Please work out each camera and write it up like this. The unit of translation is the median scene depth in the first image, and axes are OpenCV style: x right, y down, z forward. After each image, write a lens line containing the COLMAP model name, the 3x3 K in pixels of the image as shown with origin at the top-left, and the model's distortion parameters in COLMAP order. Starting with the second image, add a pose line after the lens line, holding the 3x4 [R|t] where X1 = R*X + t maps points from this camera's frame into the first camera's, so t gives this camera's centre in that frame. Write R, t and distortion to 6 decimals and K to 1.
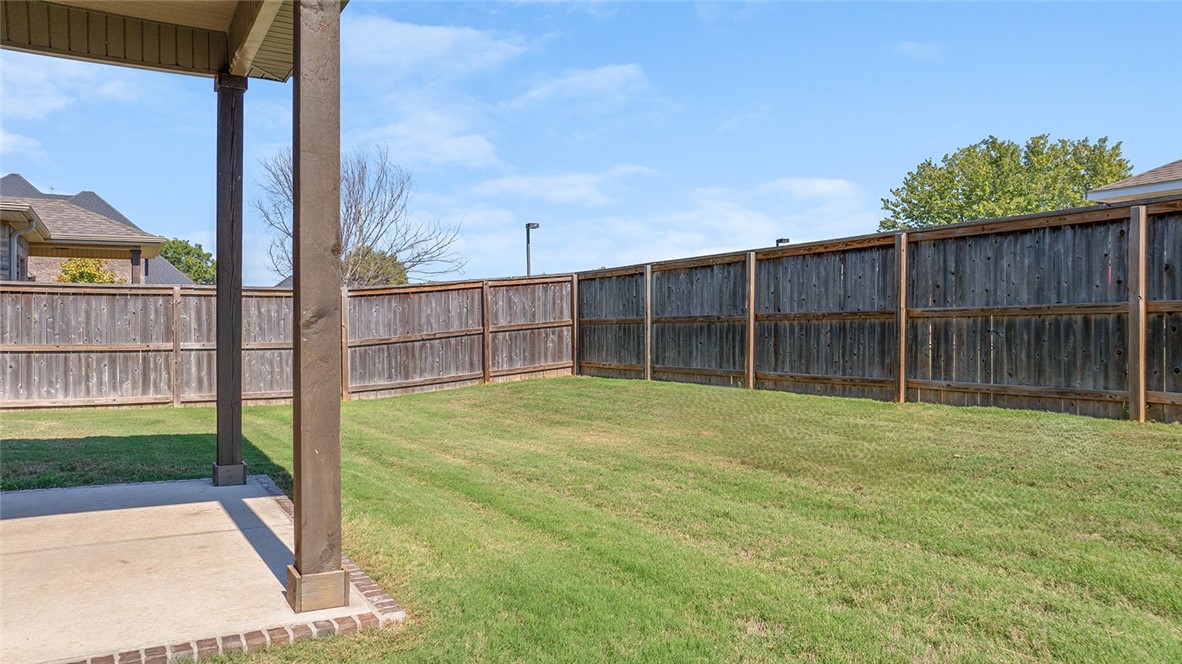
lens RADIAL K [[838.0, 0, 594.1], [0, 838.0, 327.1], [0, 0, 1]] dist [-0.023660, 0.016934]
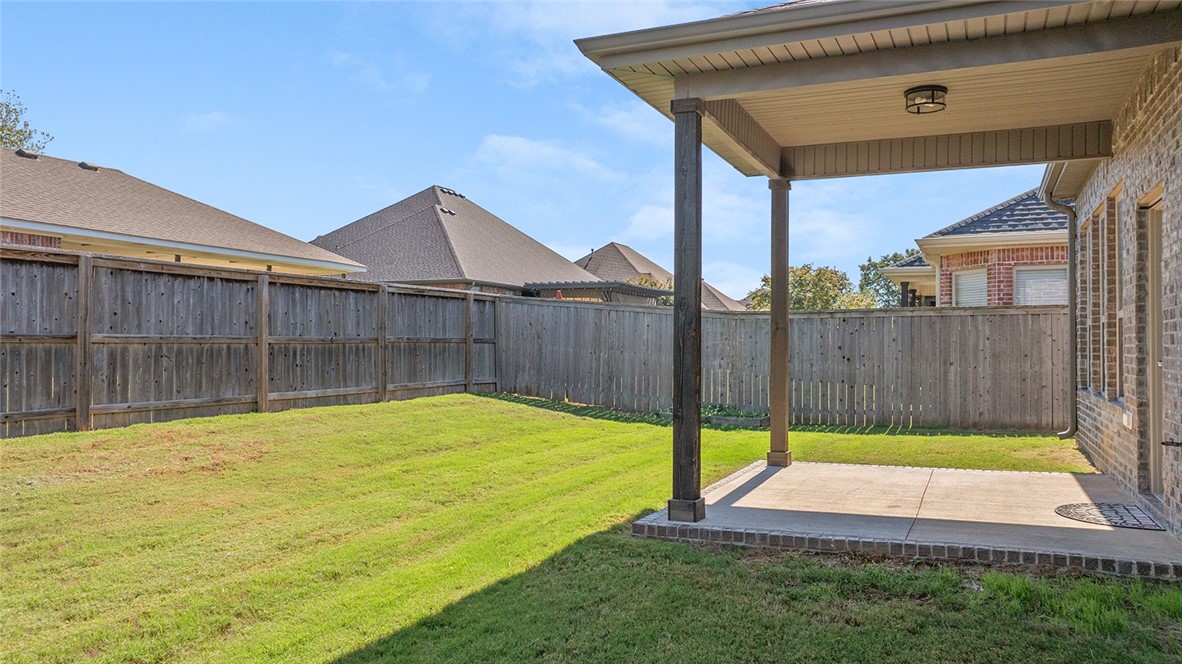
lens RADIAL K [[838.0, 0, 591.4], [0, 838.0, 338.7], [0, 0, 1]] dist [-0.023660, 0.016934]
pose [[-0.569884, 0.013643, 0.821612, -0.232513], [-0.000015, 0.999862, -0.016613, -0.000085], [-0.821725, -0.009480, -0.569805, 0.329388]]
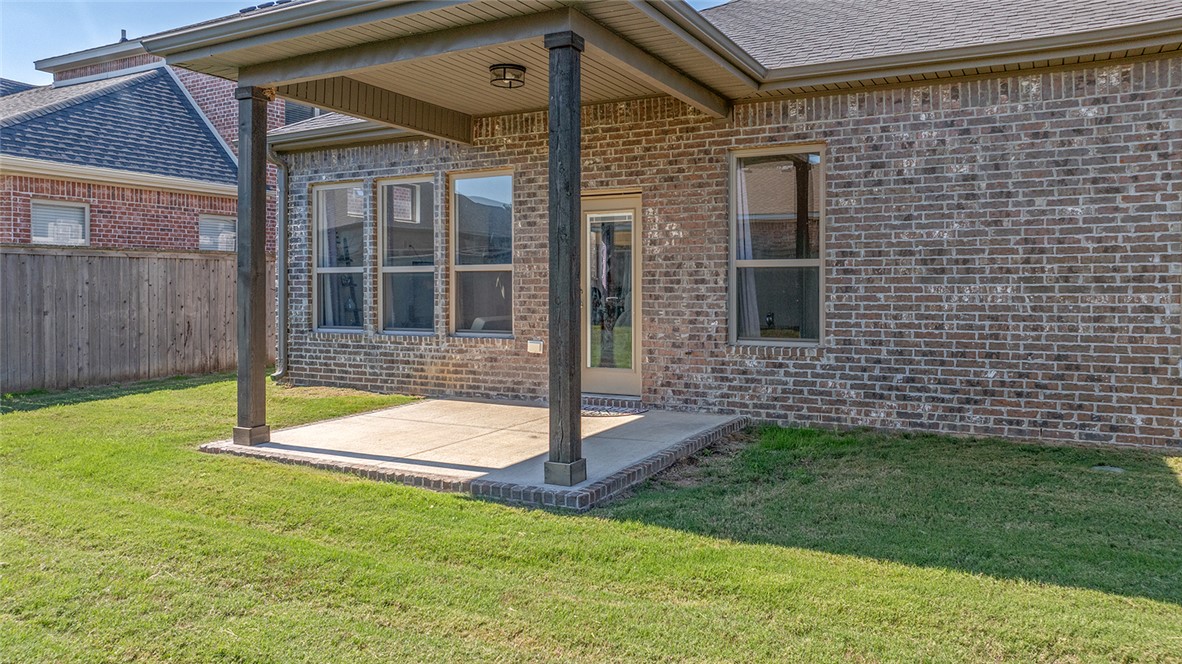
lens RADIAL K [[838.0, 0, 591.0], [0, 838.0, 290.5], [0, 0, 1]] dist [-0.023660, 0.016934]
pose [[-0.848400, 0.007430, -0.529304, 0.057340], [0.005375, 0.999971, 0.005422, -0.005696], [0.529329, 0.001755, -0.848415, 0.360126]]
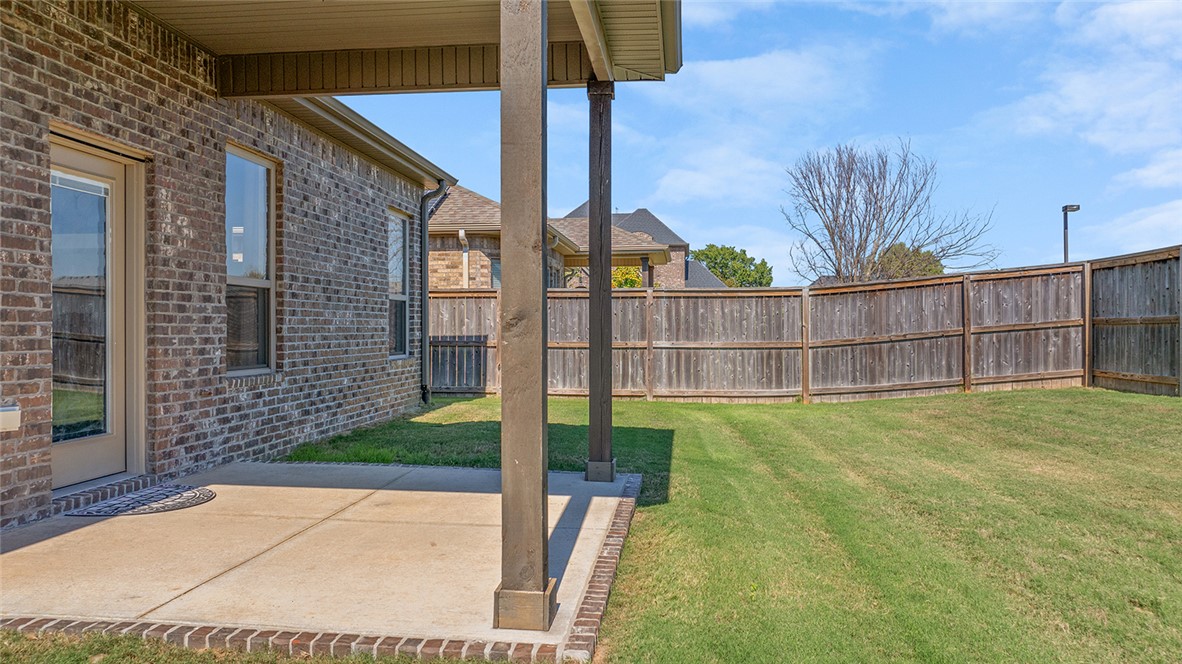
lens RADIAL K [[838.0, 0, 593.2], [0, 838.0, 334.8], [0, 0, 1]] dist [-0.023660, 0.016934]
pose [[0.810486, 0.007847, -0.585706, 0.080309], [-0.001975, 0.999941, 0.010663, -0.001137], [0.585755, -0.007486, 0.810454, 0.079722]]
